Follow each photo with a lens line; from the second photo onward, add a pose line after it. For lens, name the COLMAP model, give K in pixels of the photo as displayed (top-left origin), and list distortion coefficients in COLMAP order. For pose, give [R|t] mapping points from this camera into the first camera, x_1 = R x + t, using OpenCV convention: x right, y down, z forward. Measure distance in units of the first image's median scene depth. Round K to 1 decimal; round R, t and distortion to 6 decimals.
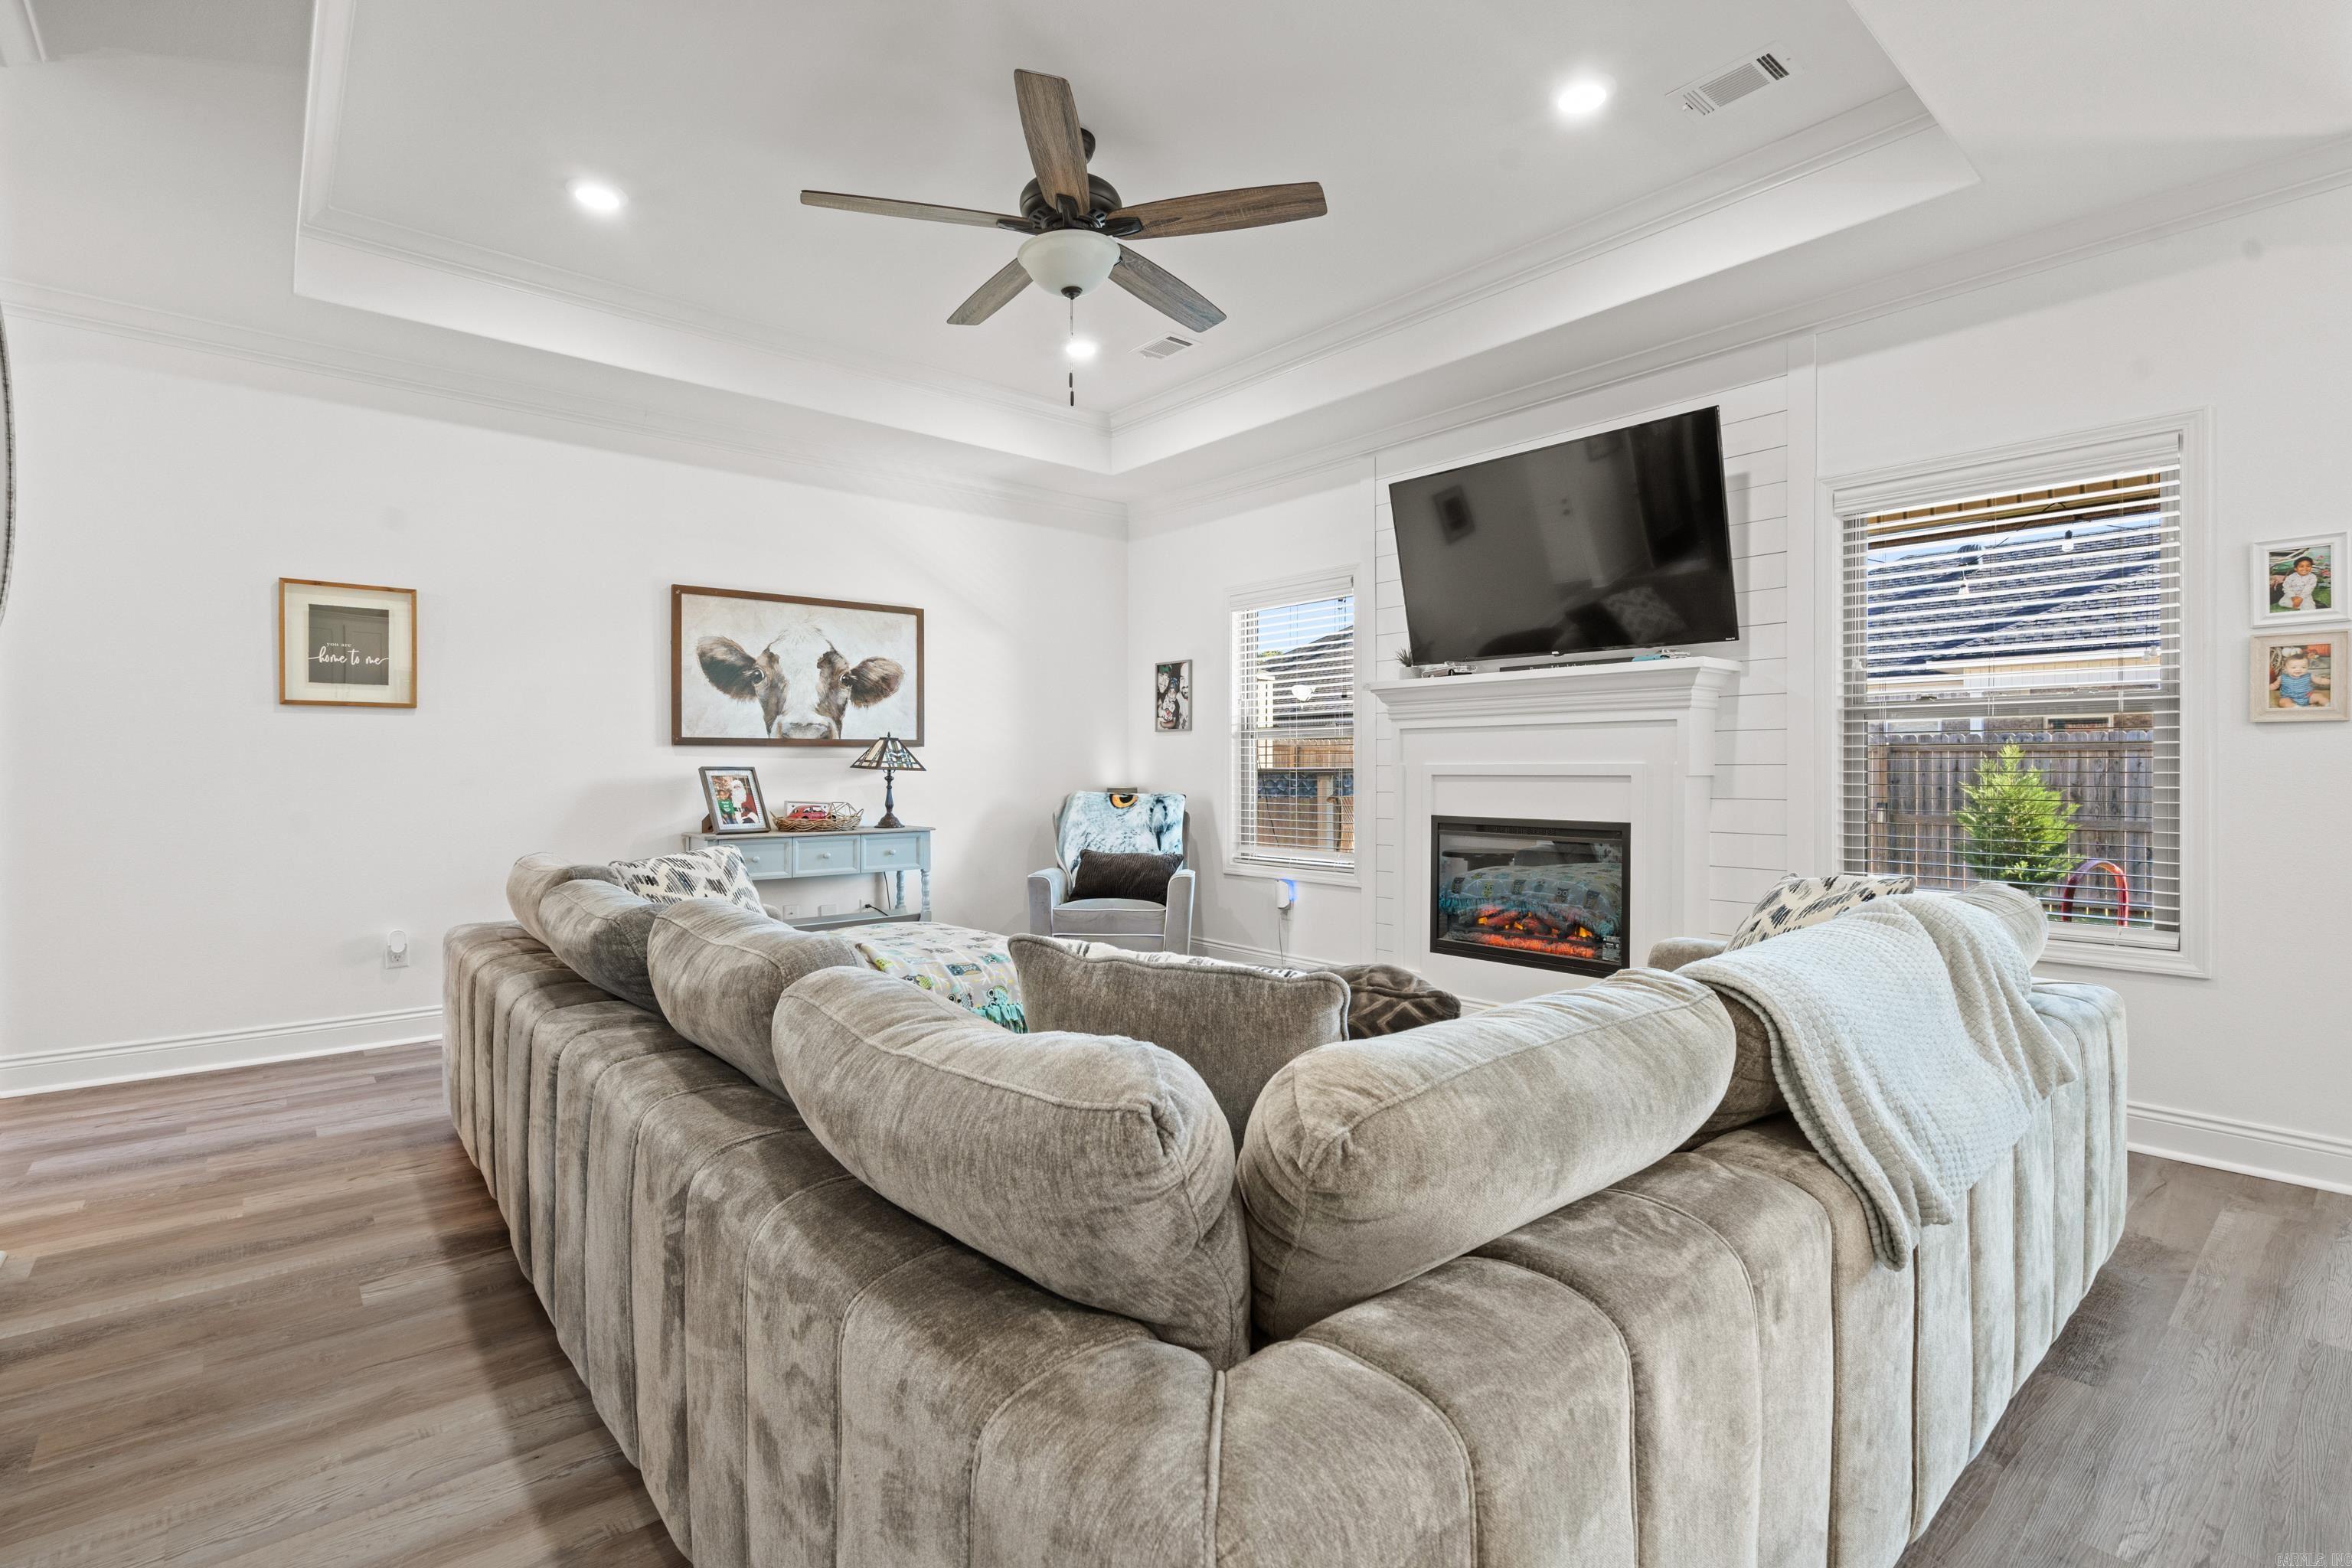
lens RADIAL K [[1081.2, 0, 1179.6], [0, 1081.2, 771.0], [0, 0, 1]] dist [-0.000698, 0.000346]
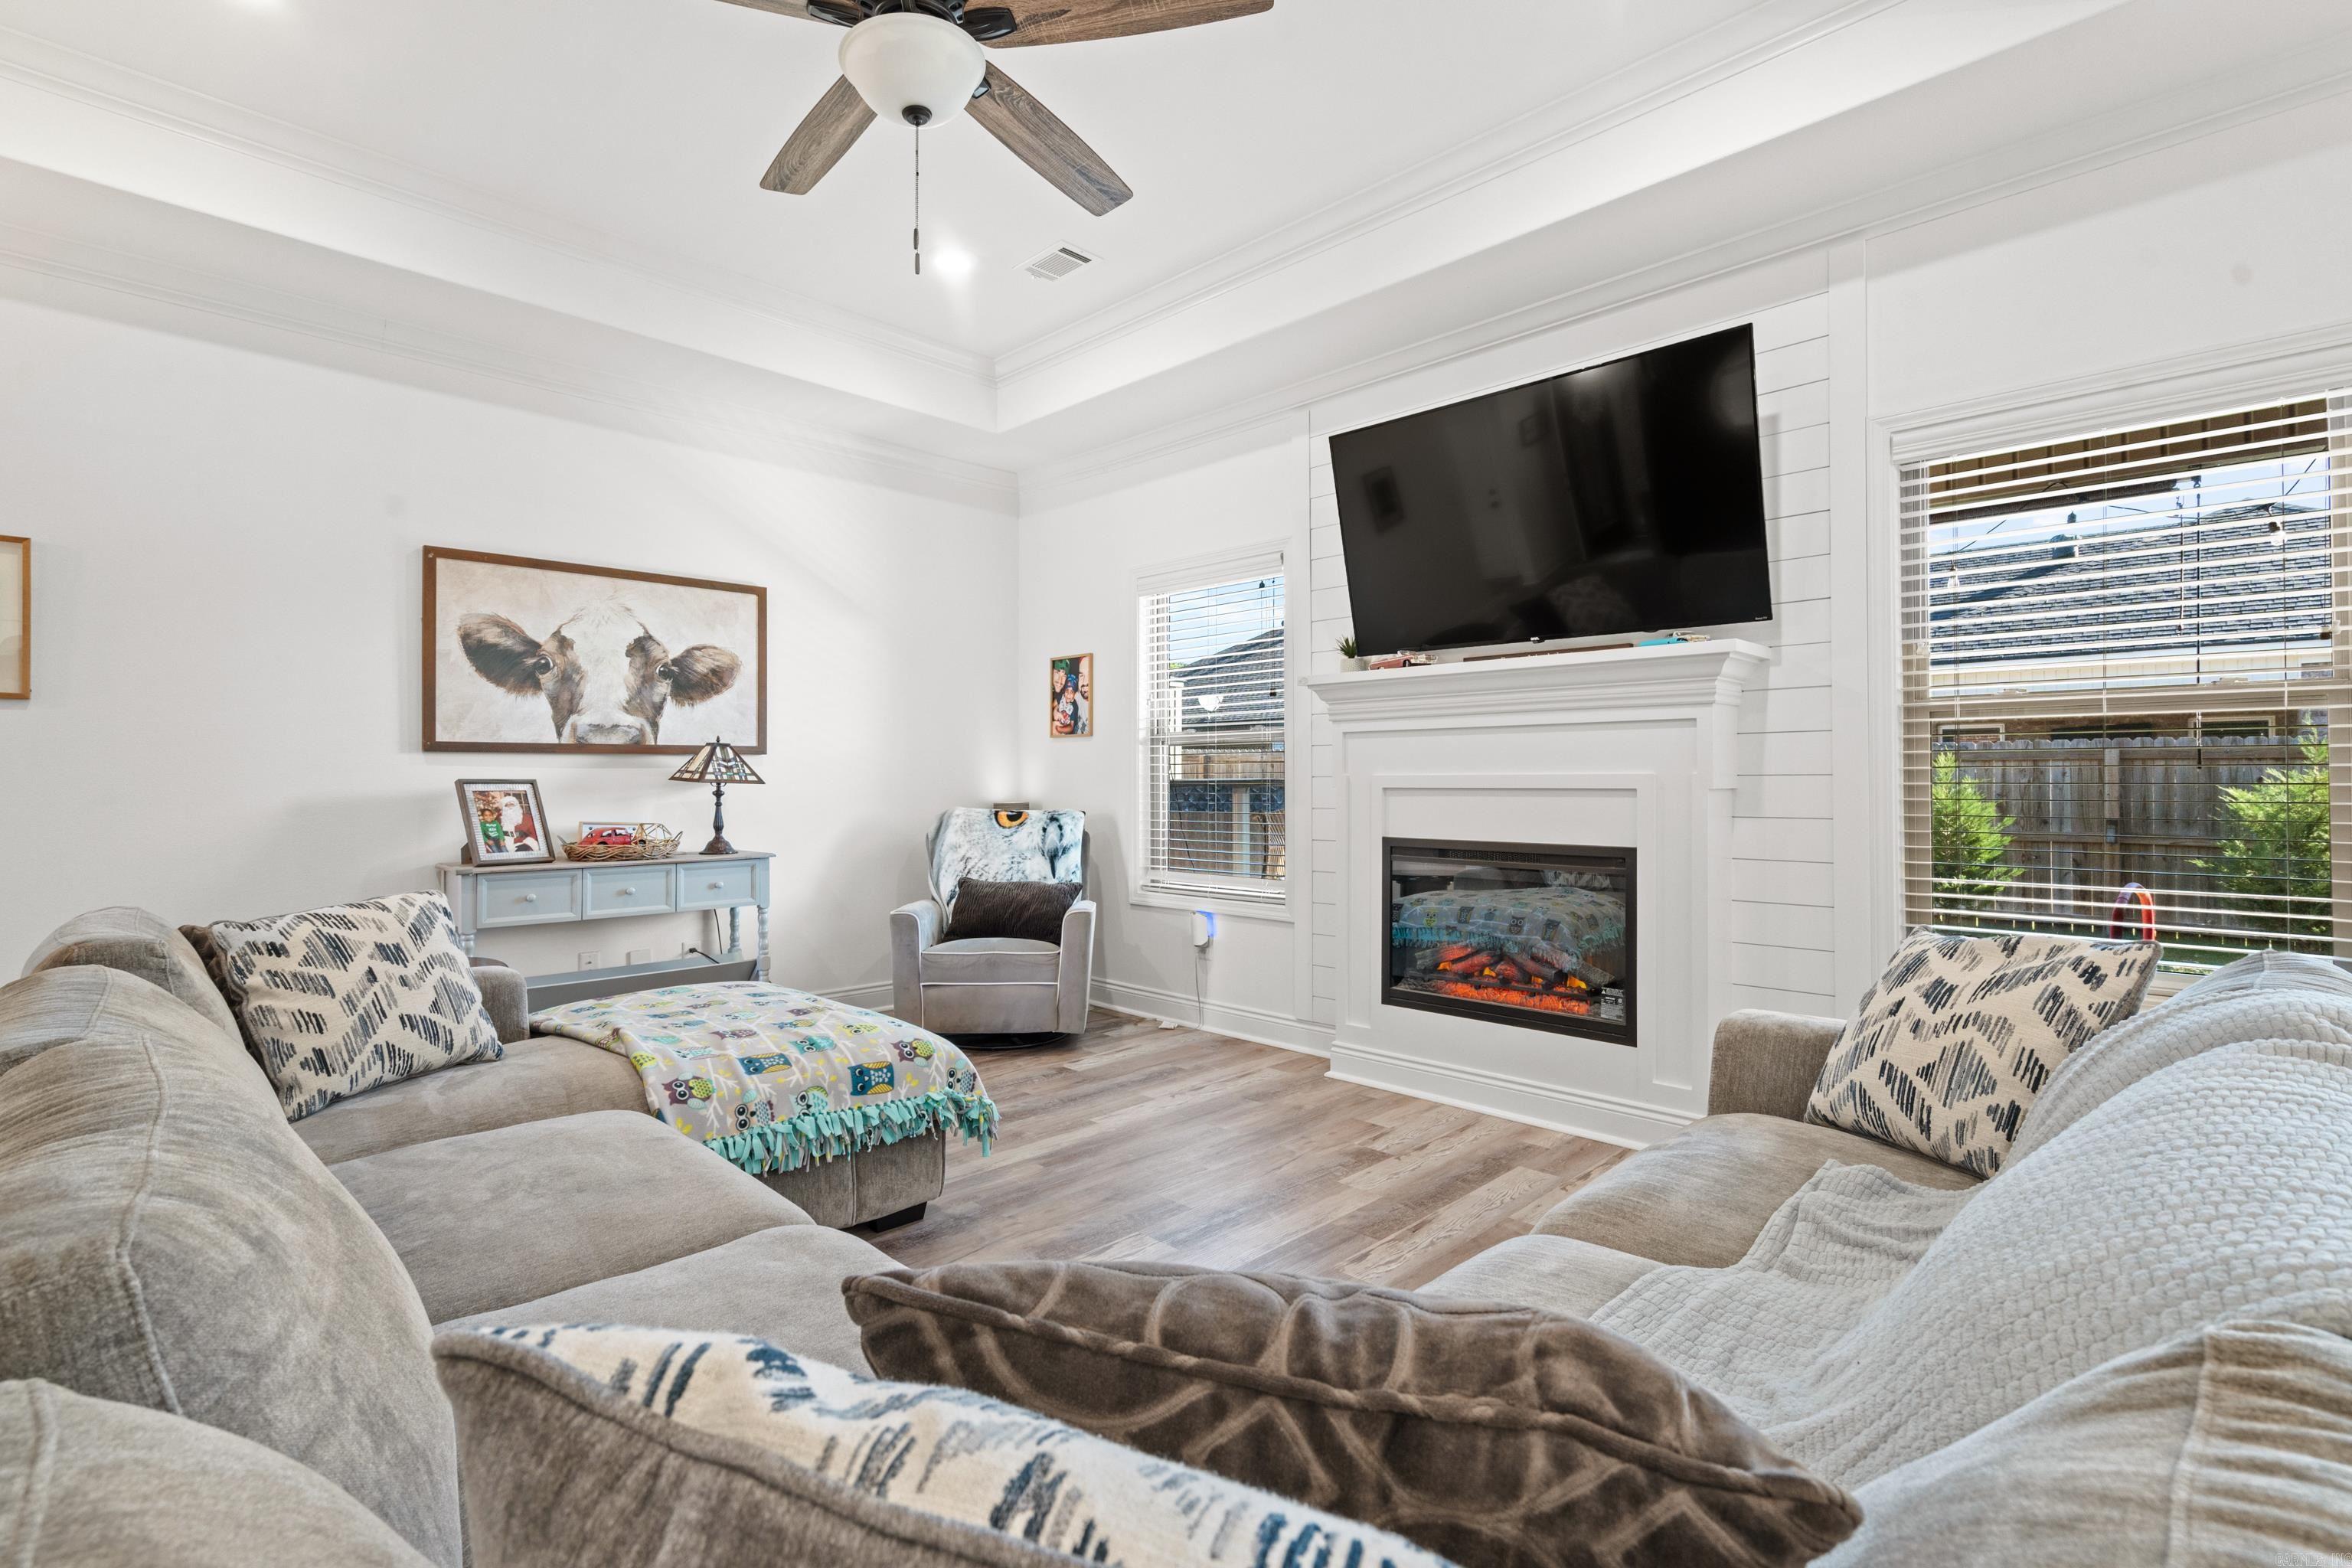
lens RADIAL K [[1069.4, 0, 1166.9], [0, 1069.4, 771.7], [0, 0, 1]] dist [-0.001627, 0.000625]
pose [[0.997160, -0.000841, 0.075313, 0.007341], [0.001585, 0.999951, -0.009815, -0.000993], [-0.075301, 0.009906, 0.997112, 0.180493]]
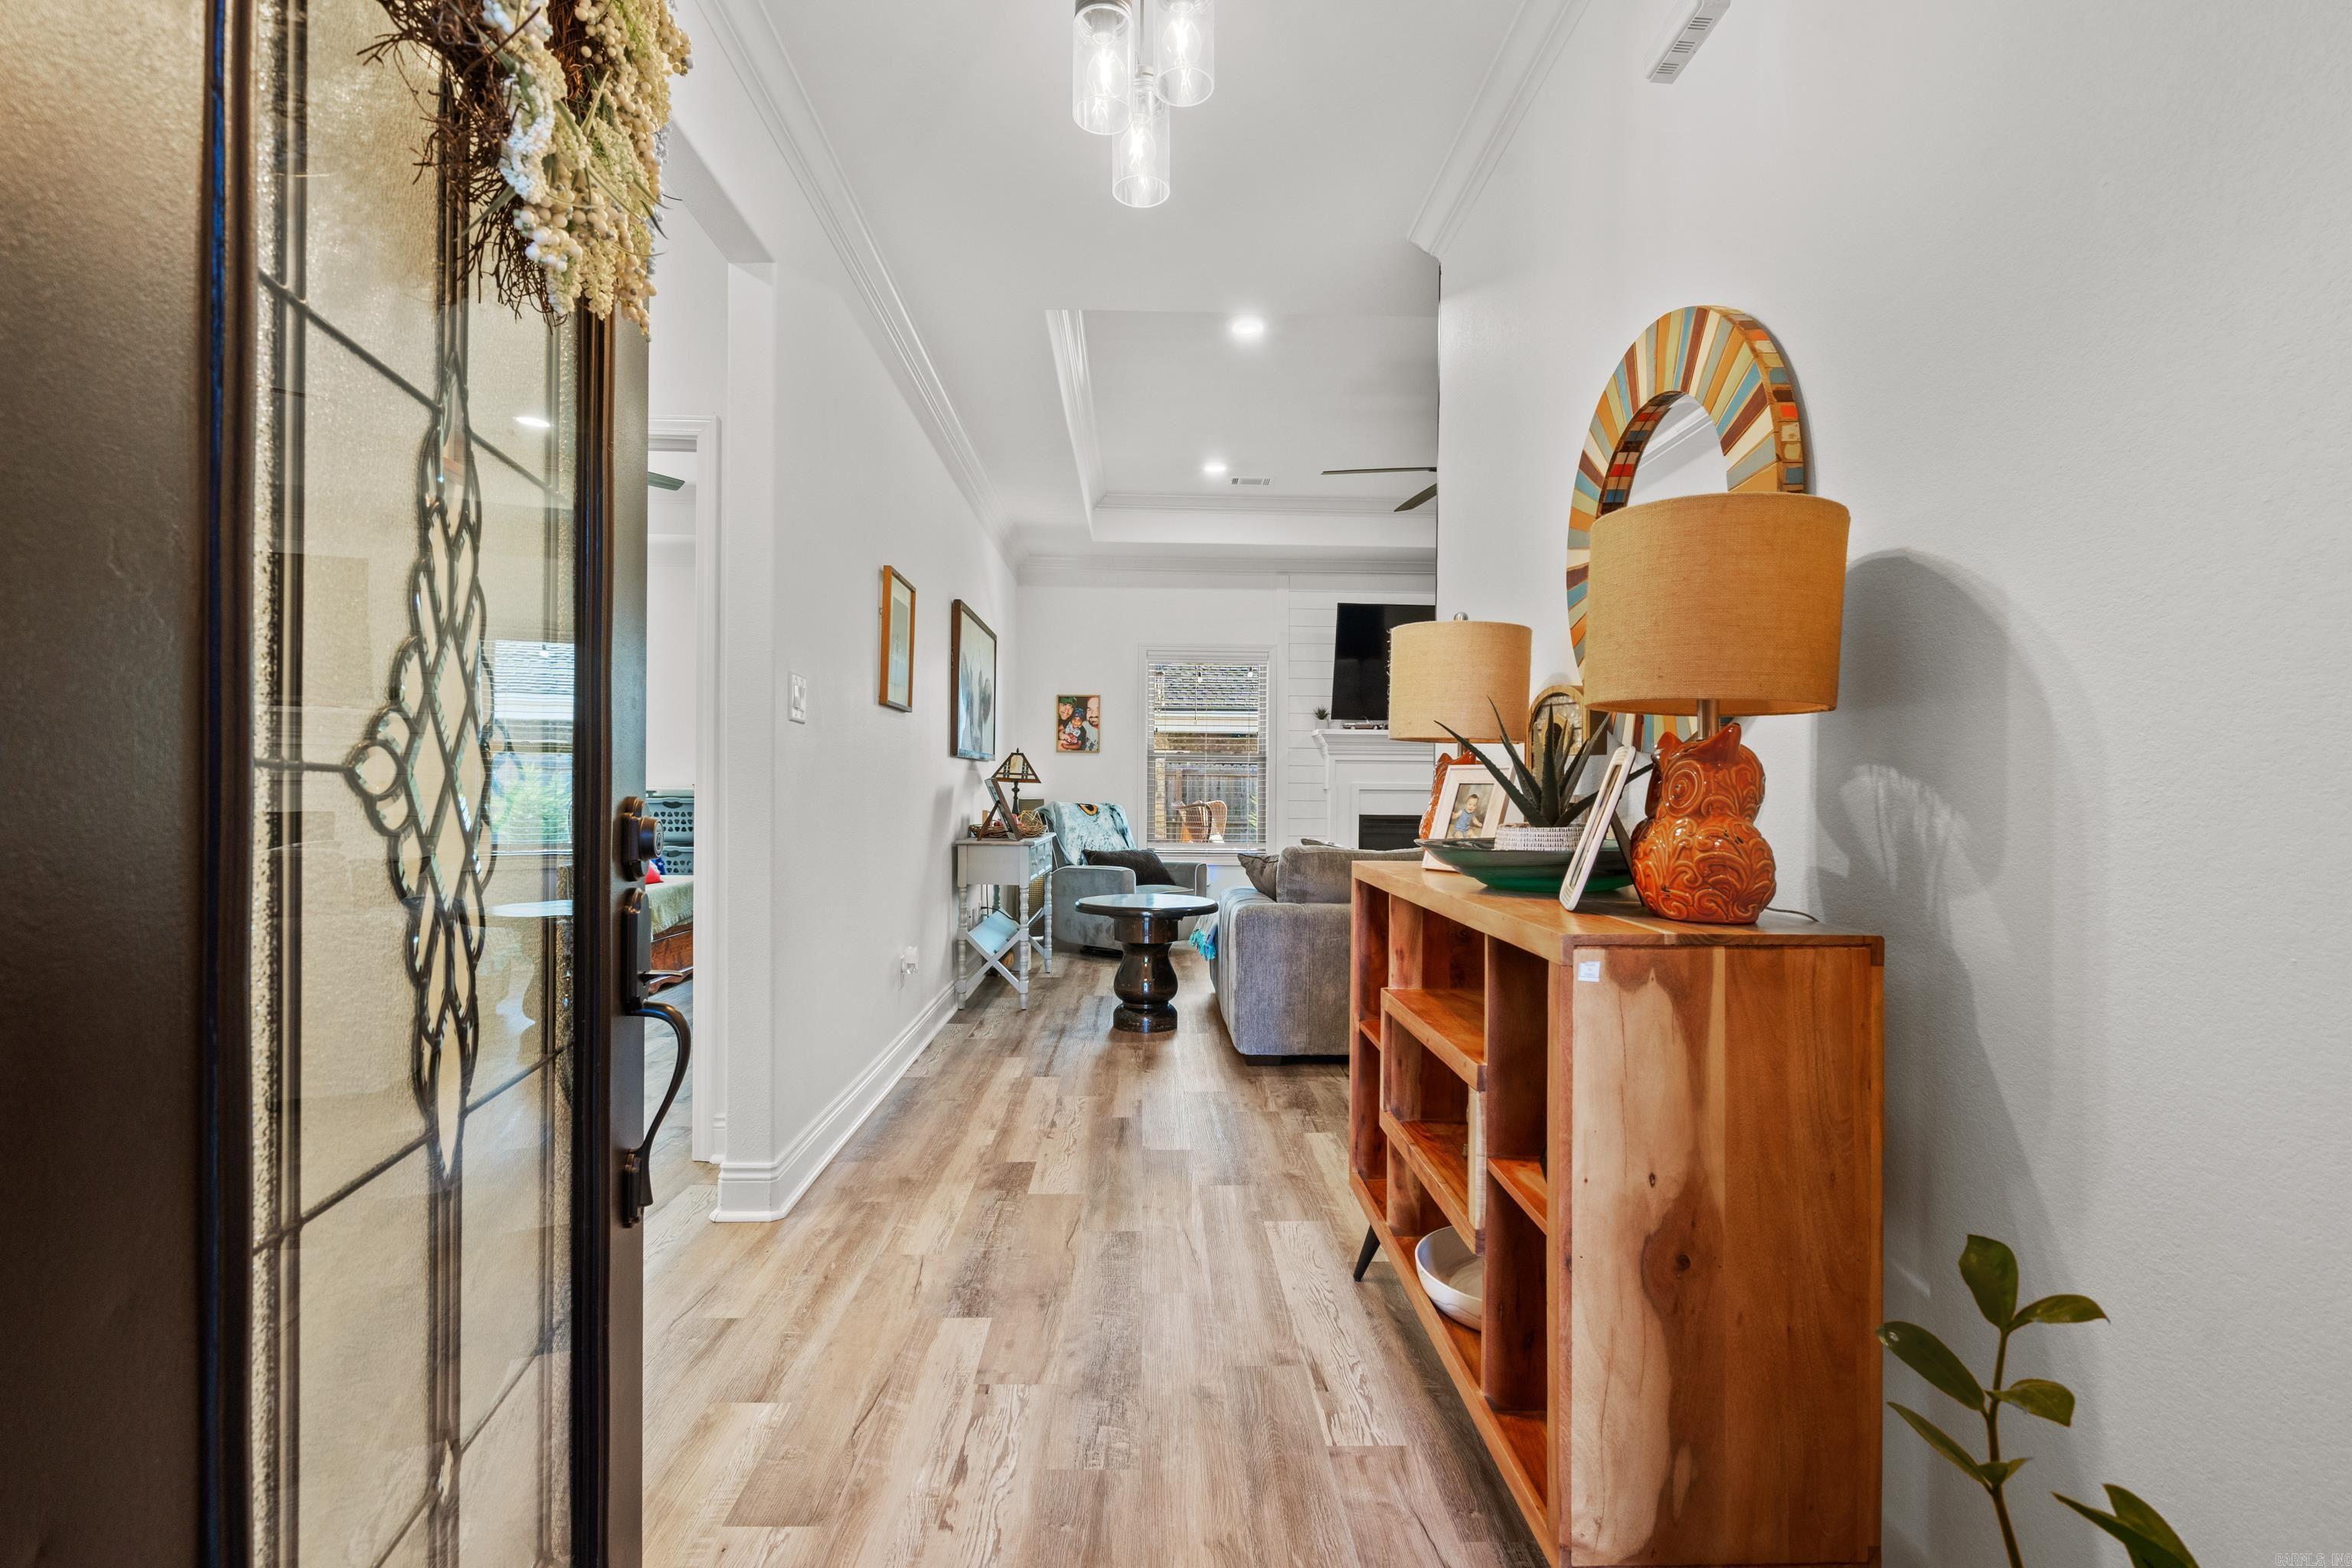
lens RADIAL K [[1086.2, 0, 1168.7], [0, 1086.2, 779.8], [0, 0, 1]] dist [0.003177, 0.000633]
pose [[0.630000, 0.012659, 0.776492, -1.078393], [-0.007647, 0.999920, -0.010097, 0.007013], [-0.776558, 0.000424, 0.630046, 0.182838]]
